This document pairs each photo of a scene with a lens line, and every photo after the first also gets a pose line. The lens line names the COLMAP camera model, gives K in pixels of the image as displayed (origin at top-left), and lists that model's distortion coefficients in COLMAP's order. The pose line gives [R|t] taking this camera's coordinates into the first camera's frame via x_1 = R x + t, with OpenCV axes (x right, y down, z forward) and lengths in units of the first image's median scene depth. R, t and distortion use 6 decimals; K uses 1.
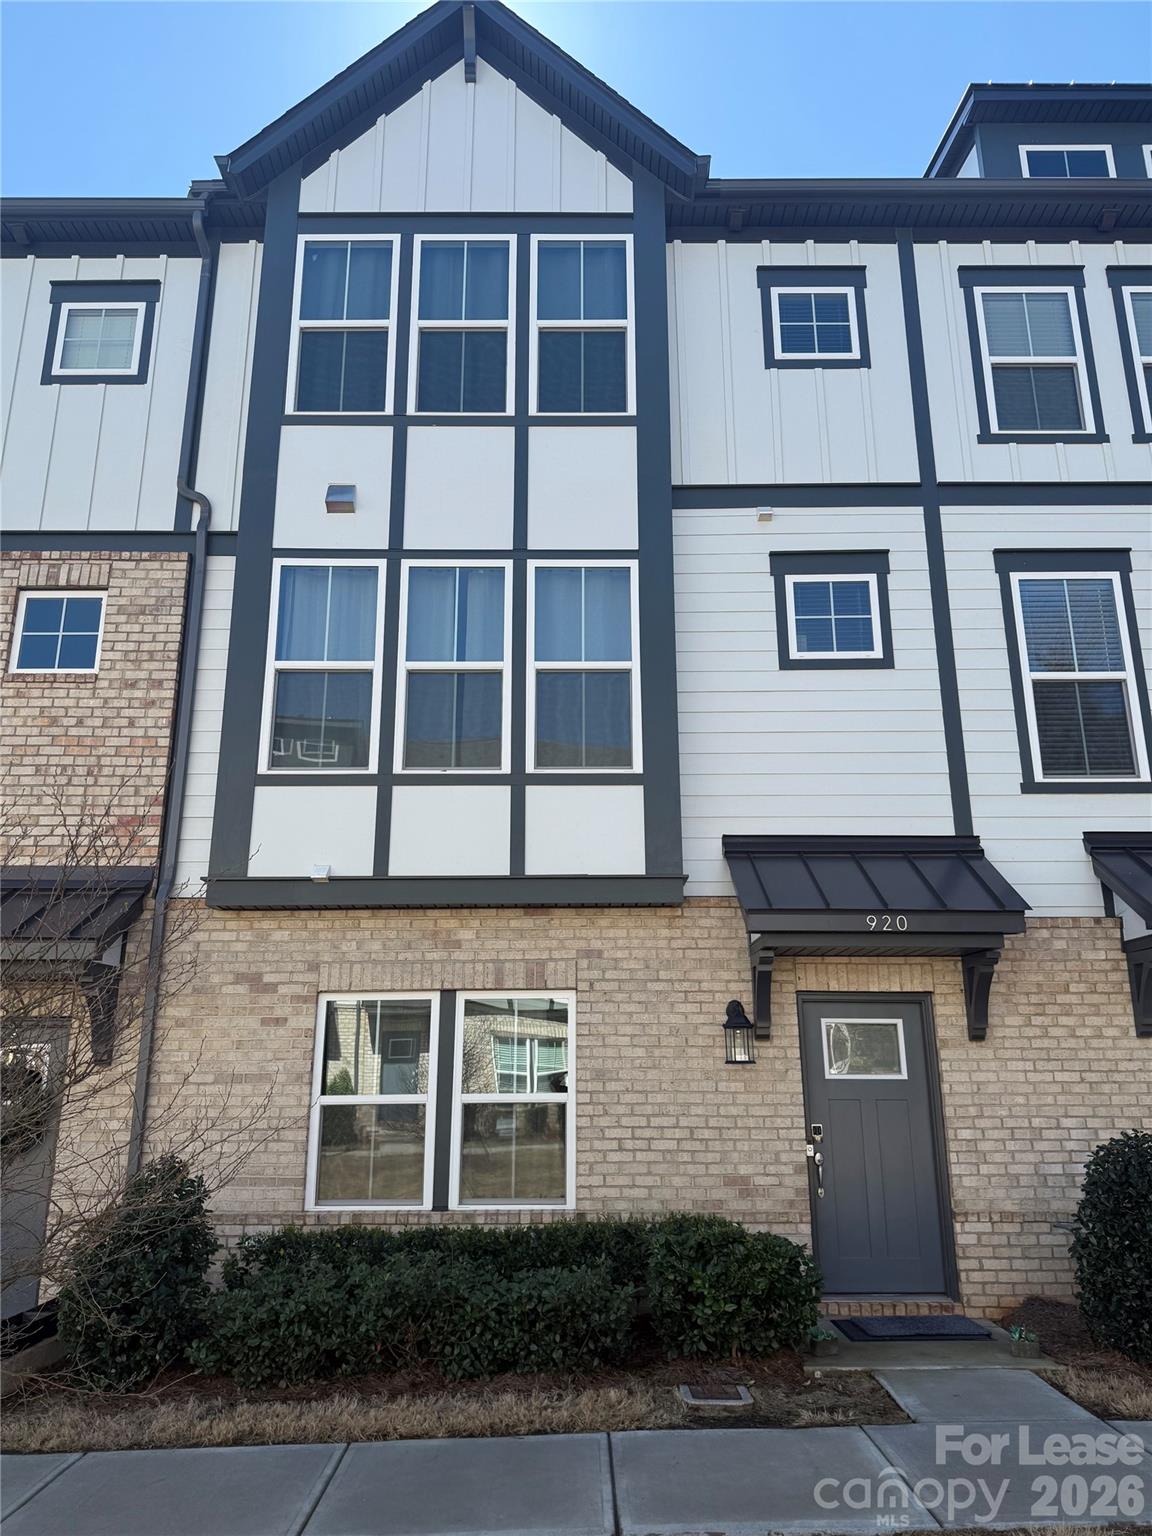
lens RADIAL K [[1059.5, 0, 576.0], [0, 1059.5, 768.0], [0, 0, 1]] dist [0.159408, -0.292069]
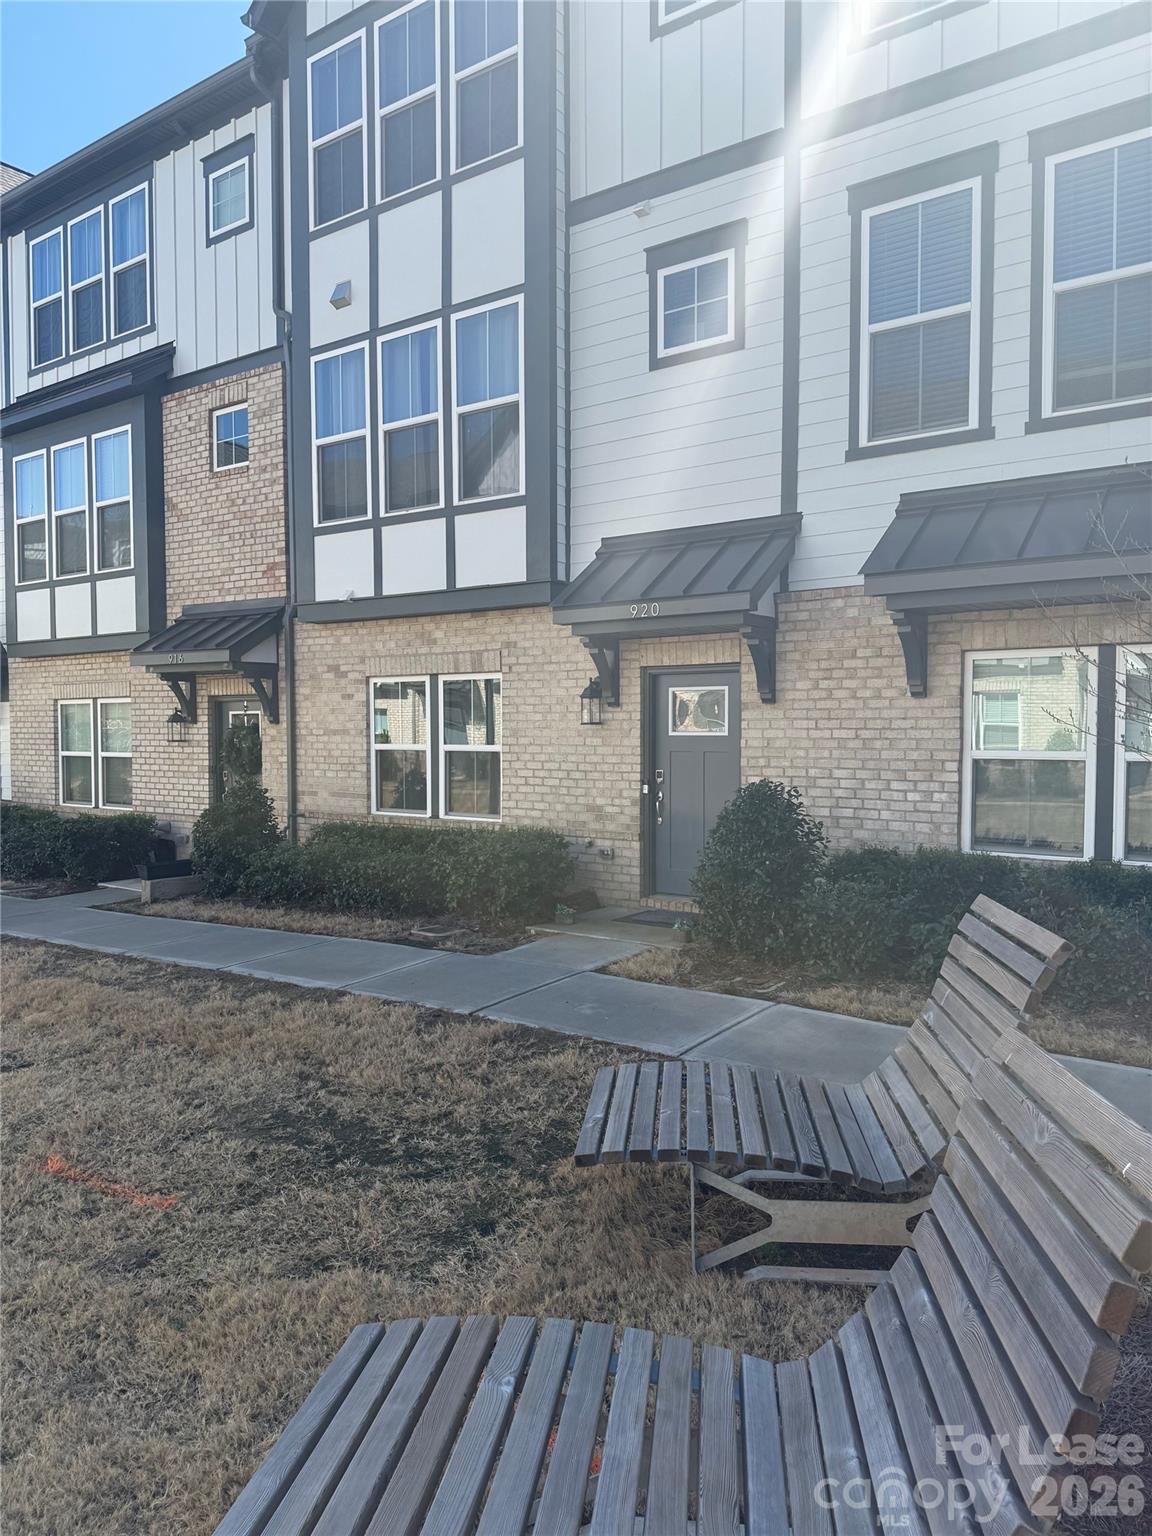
lens RADIAL K [[1059.5, 0, 576.0], [0, 1059.5, 768.0], [0, 0, 1]] dist [0.159408, -0.292069]
pose [[0.807732, 0.024765, -0.589030, 0.860839], [0.158550, 0.953184, 0.257494, -0.003249], [0.567830, -0.301377, 0.765990, 0.006325]]
